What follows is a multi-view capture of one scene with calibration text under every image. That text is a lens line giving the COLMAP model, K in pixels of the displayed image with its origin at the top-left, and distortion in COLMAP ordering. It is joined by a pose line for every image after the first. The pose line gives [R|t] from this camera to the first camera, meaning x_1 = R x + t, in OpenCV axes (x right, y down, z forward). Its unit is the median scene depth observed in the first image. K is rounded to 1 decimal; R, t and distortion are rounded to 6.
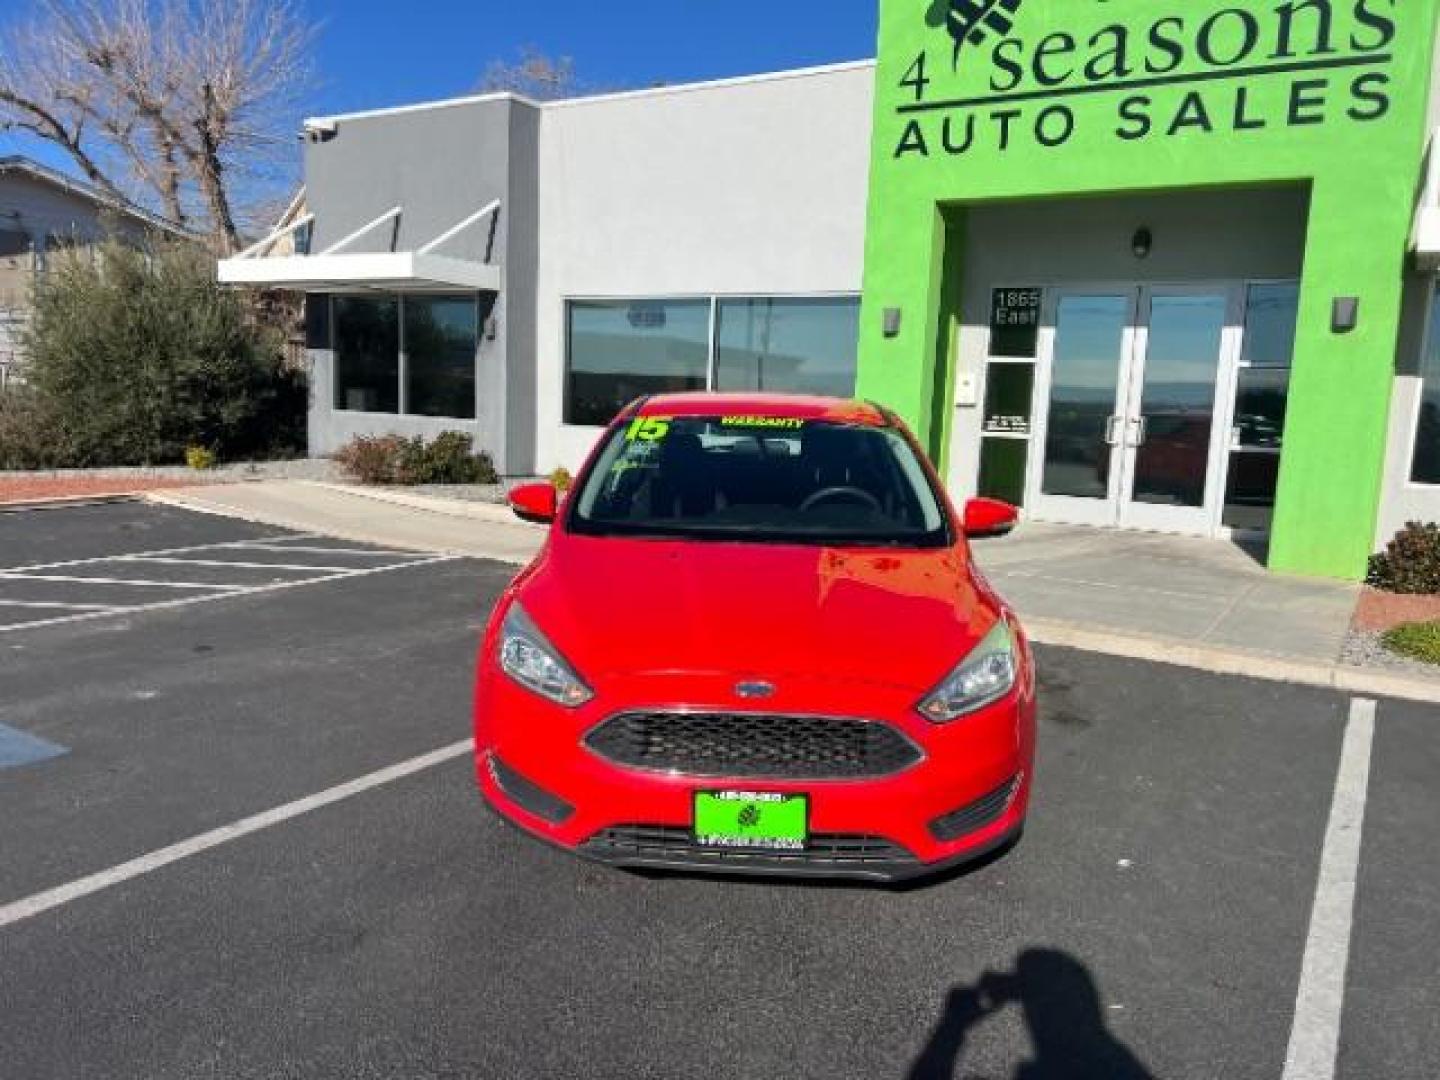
lens RADIAL K [[1111.3, 0, 723.5], [0, 1111.3, 544.3], [0, 0, 1]] dist [0.063691, -0.075267]
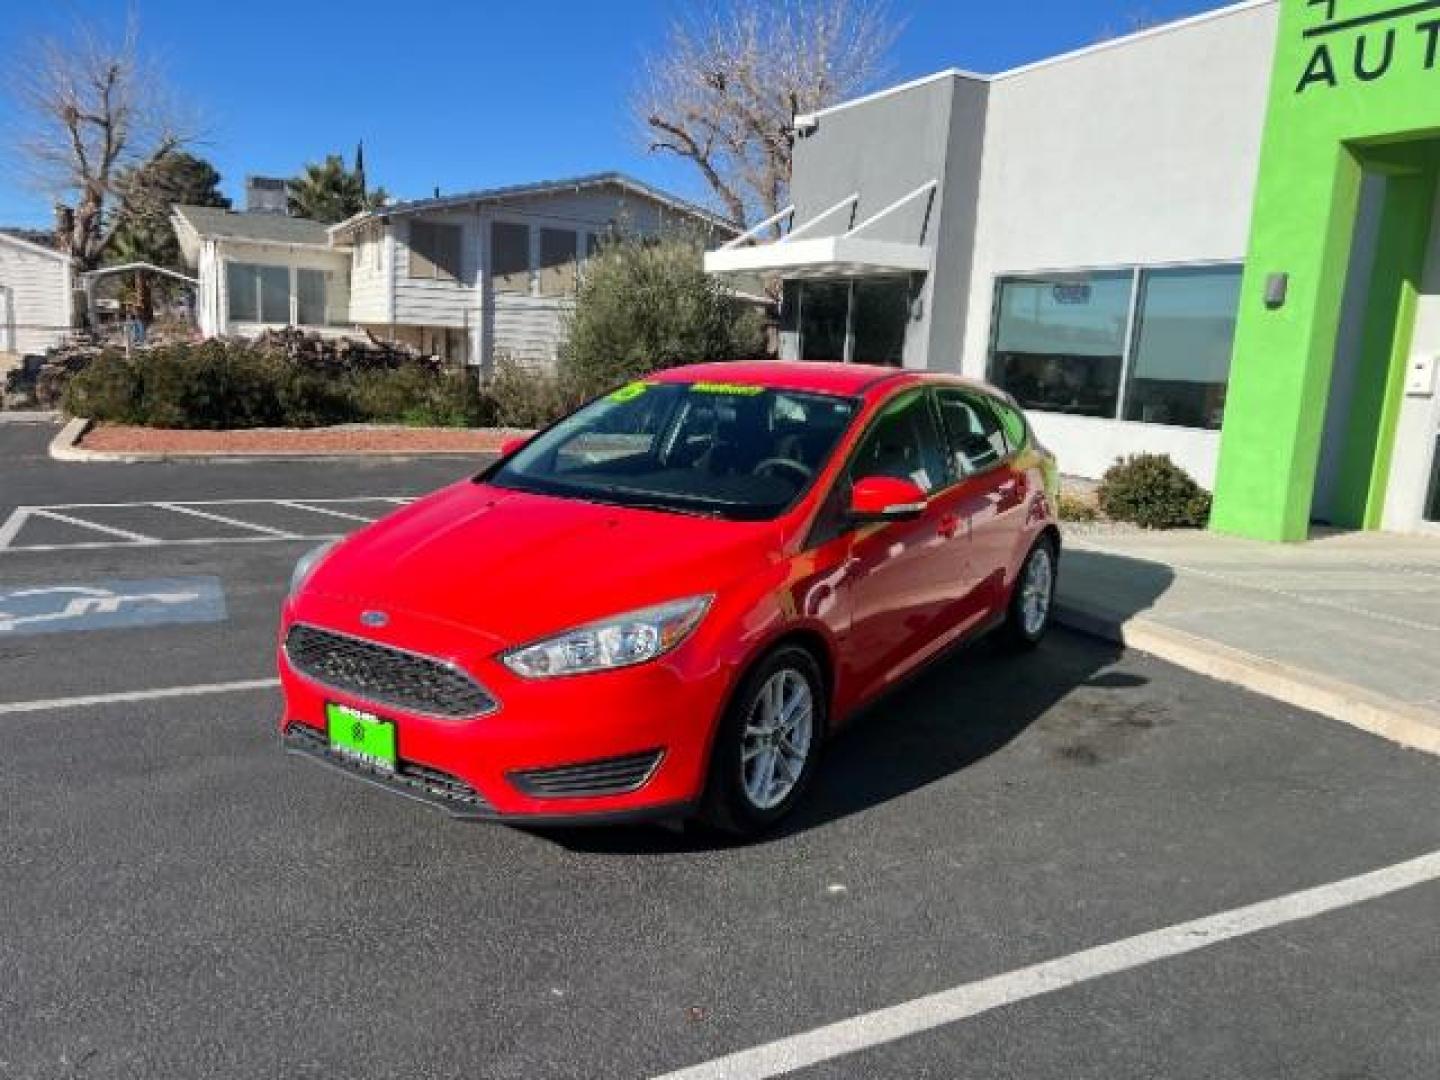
lens RADIAL K [[1111.3, 0, 723.5], [0, 1111.3, 544.3], [0, 0, 1]] dist [0.063691, -0.075267]
pose [[0.851171, 0.097000, -0.515848, 0.196041], [-0.091124, 0.995160, 0.036771, -0.002722], [0.516919, 0.015708, 0.855890, 0.054417]]
